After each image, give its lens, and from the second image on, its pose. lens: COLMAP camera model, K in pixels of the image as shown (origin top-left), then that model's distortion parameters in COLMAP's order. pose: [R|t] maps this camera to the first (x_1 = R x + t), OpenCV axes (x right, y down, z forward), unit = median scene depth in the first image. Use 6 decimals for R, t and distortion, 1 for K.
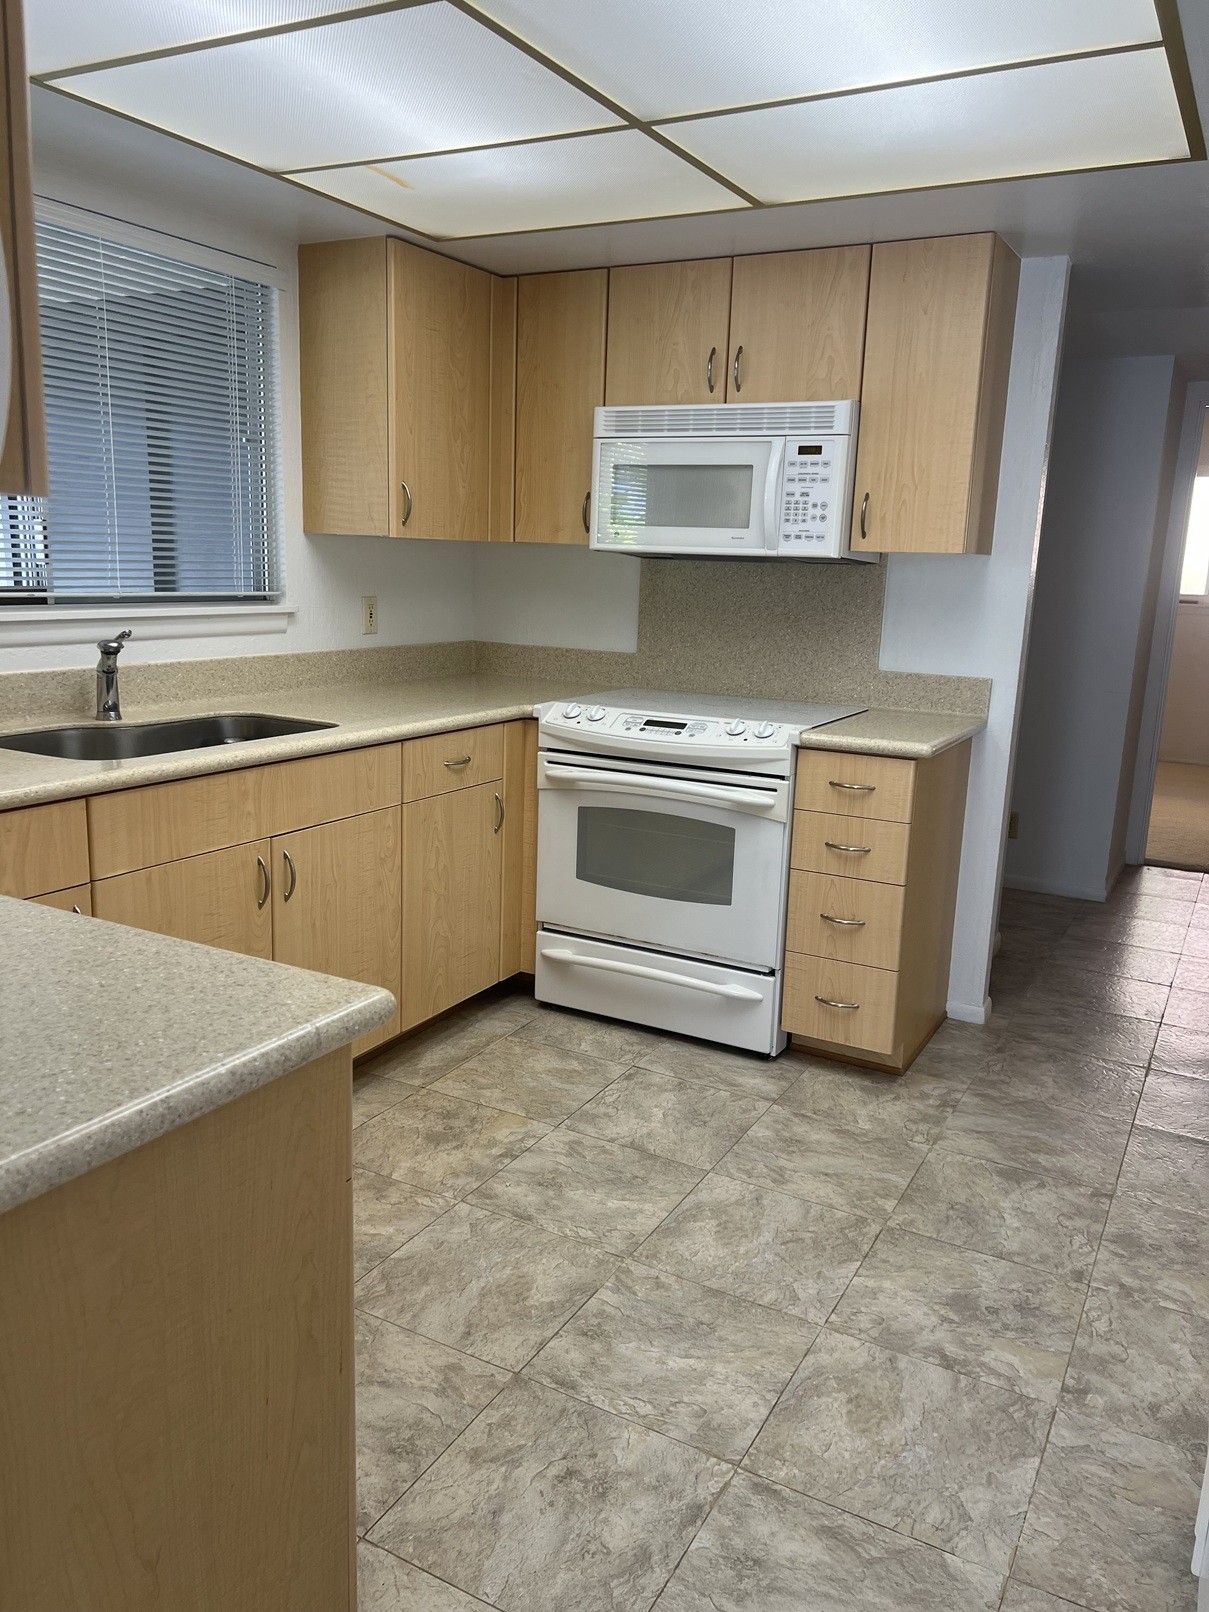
lens RADIAL K [[1214.1, 0, 605.6], [0, 1214.1, 799.2], [0, 0, 1]] dist [0.061270, -0.072262]
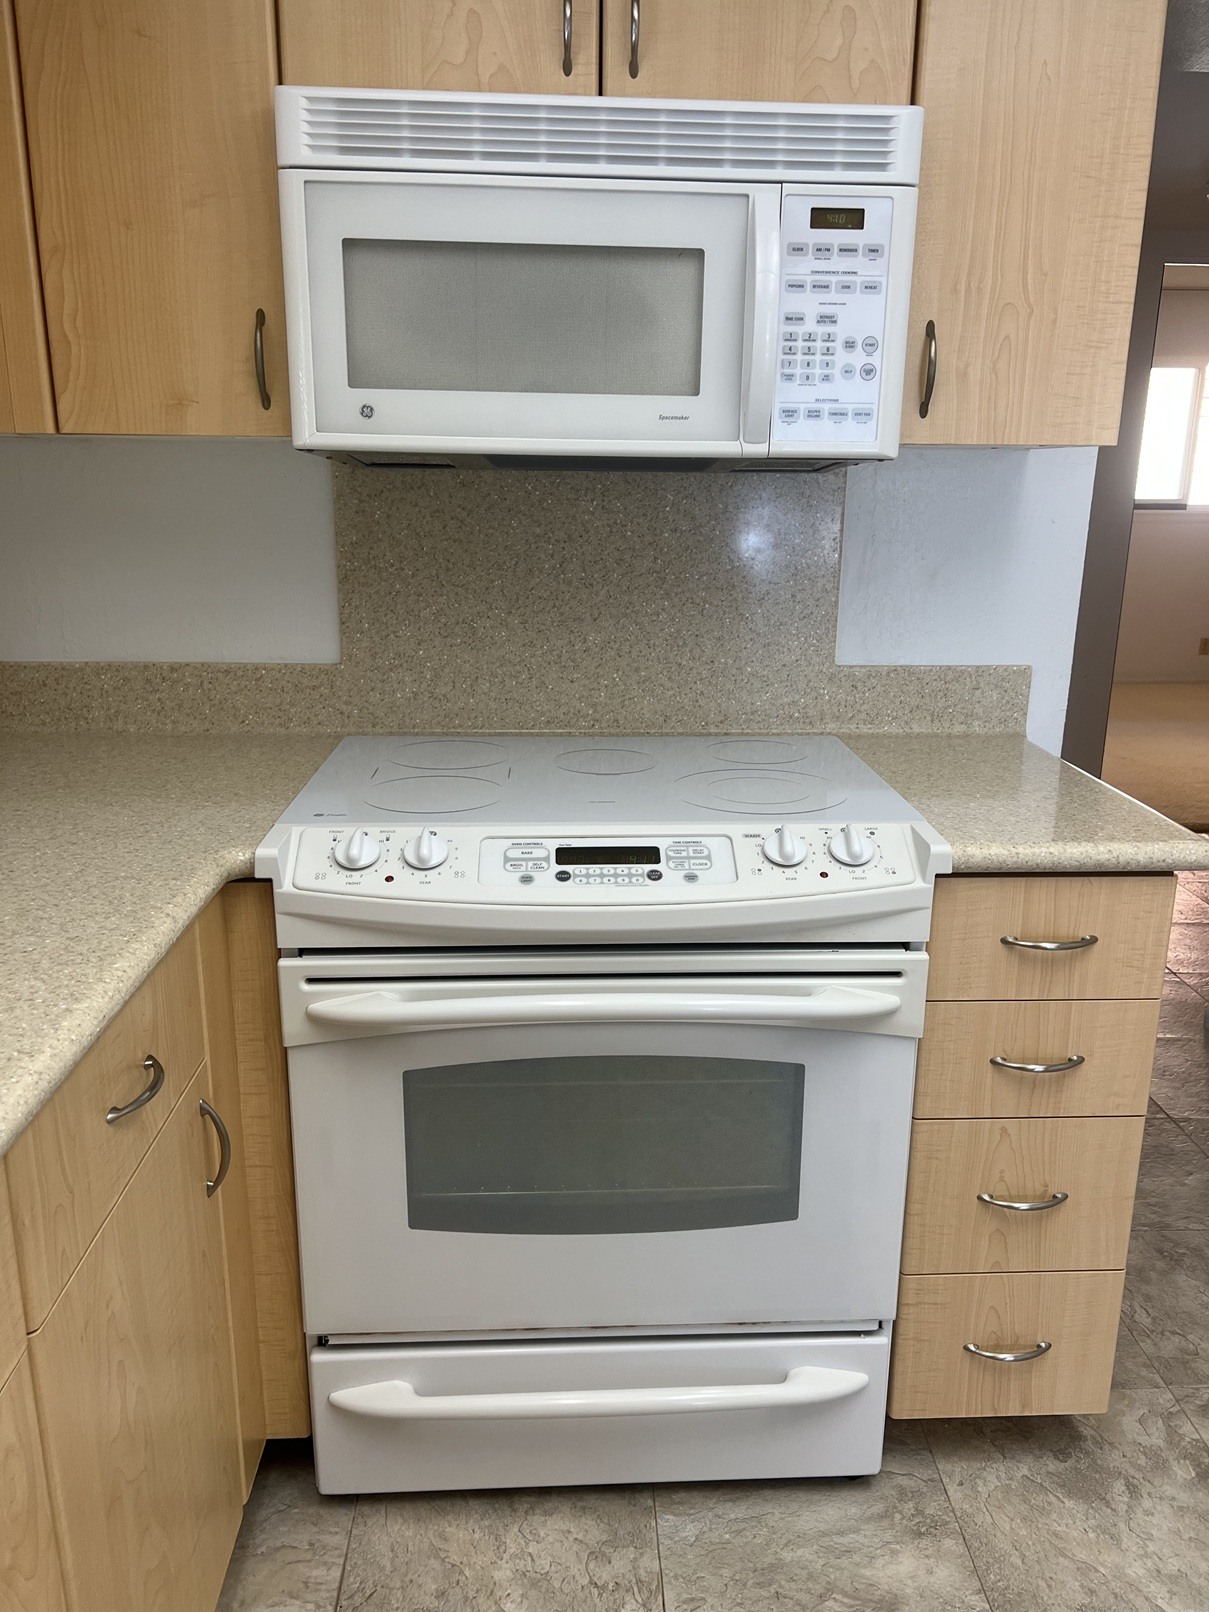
lens RADIAL K [[1214.1, 0, 634.3], [0, 1214.1, 801.3], [0, 0, 1]] dist [0.061270, -0.072262]
pose [[0.851205, -0.157648, 0.500597, -0.158268], [0.119798, 0.987002, 0.107126, -0.127501], [-0.510978, -0.031216, 0.859027, 0.630193]]
